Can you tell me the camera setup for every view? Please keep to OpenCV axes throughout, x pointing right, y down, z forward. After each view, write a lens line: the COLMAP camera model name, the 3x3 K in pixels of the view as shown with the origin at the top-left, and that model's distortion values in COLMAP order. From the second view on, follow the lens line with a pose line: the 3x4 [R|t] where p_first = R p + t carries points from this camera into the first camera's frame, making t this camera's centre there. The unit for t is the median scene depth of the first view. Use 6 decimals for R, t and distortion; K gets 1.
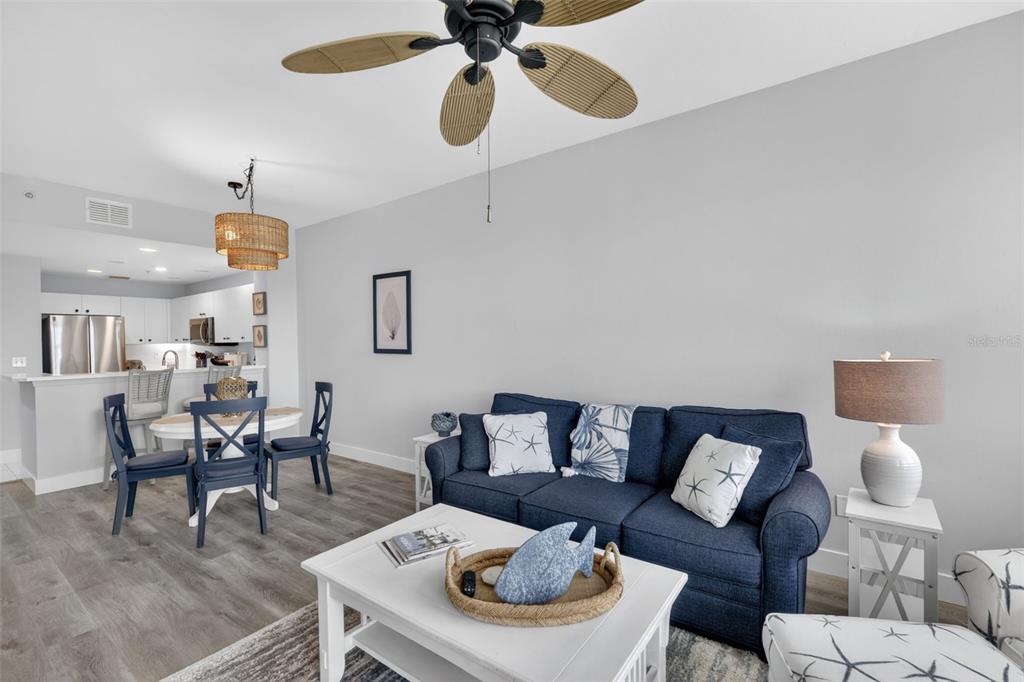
lens RADIAL K [[443.8, 0, 509.5], [0, 443.8, 344.9], [0, 0, 1]] dist [-0.010125, -0.000198]
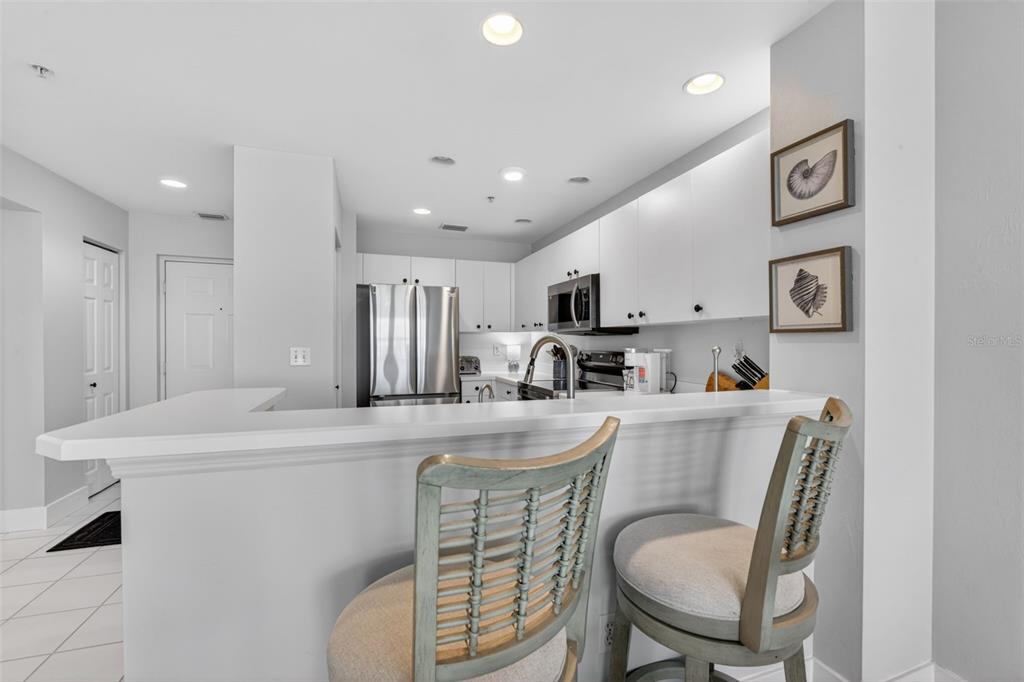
lens RADIAL K [[427.8, 0, 515.8], [0, 427.8, 343.4], [0, 0, 1]] dist [-0.007816, -0.000292]
pose [[0.821042, 0.015548, -0.570656, -0.672812], [-0.016456, 0.999858, 0.003565, 0.018534], [0.570630, 0.006464, 0.821182, 0.801230]]
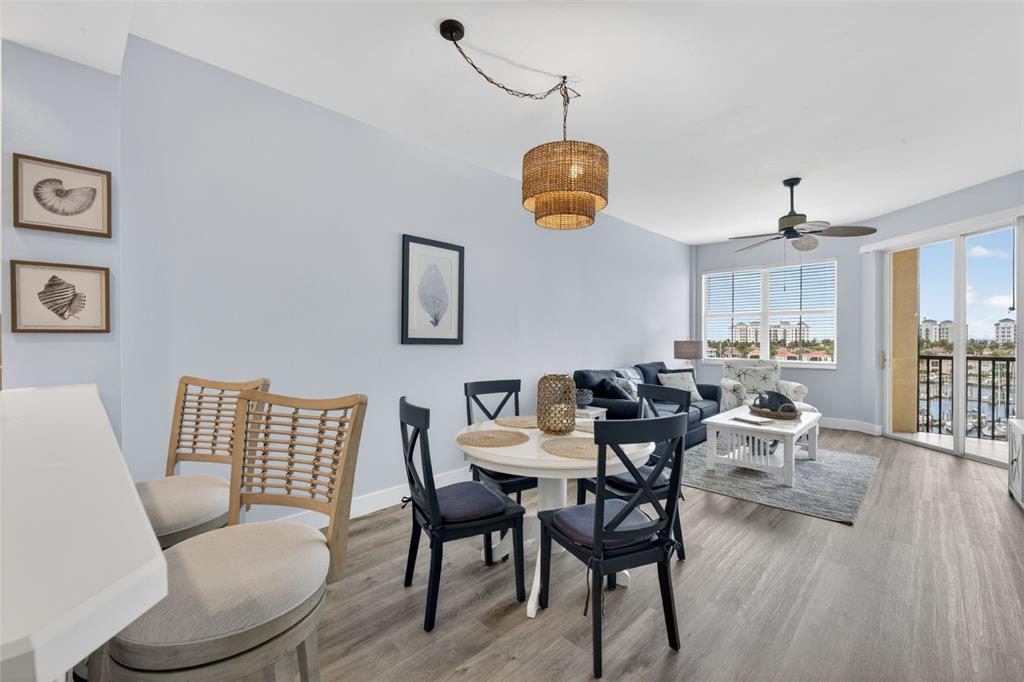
lens RADIAL K [[427.8, 0, 517.4], [0, 427.8, 340.9], [0, 0, 1]] dist [-0.007816, -0.000292]
pose [[0.139697, 0.005735, 0.990178, -0.989631], [0.009162, 0.999933, -0.007084, 0.020973], [-0.990152, 0.010061, 0.139635, 0.751226]]
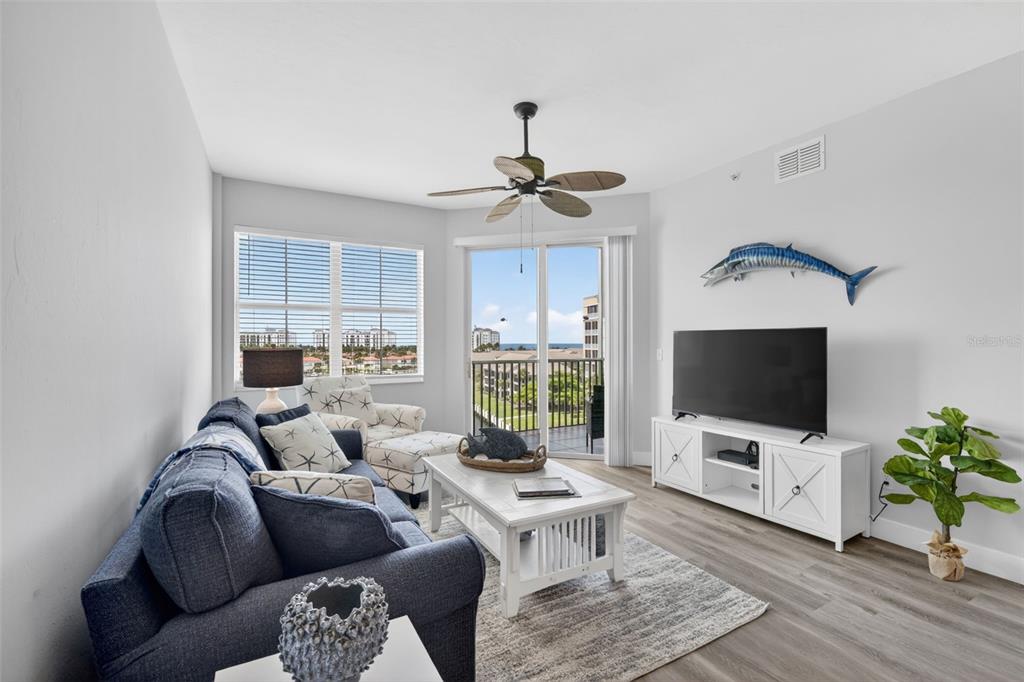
lens RADIAL K [[443.8, 0, 509.9], [0, 443.8, 343.9], [0, 0, 1]] dist [-0.010125, -0.000198]
pose [[-0.907307, 0.014636, 0.420214, -0.260832], [0.019401, 0.999787, 0.007068, 0.008749], [-0.420021, 0.014566, -0.907397, 0.880009]]
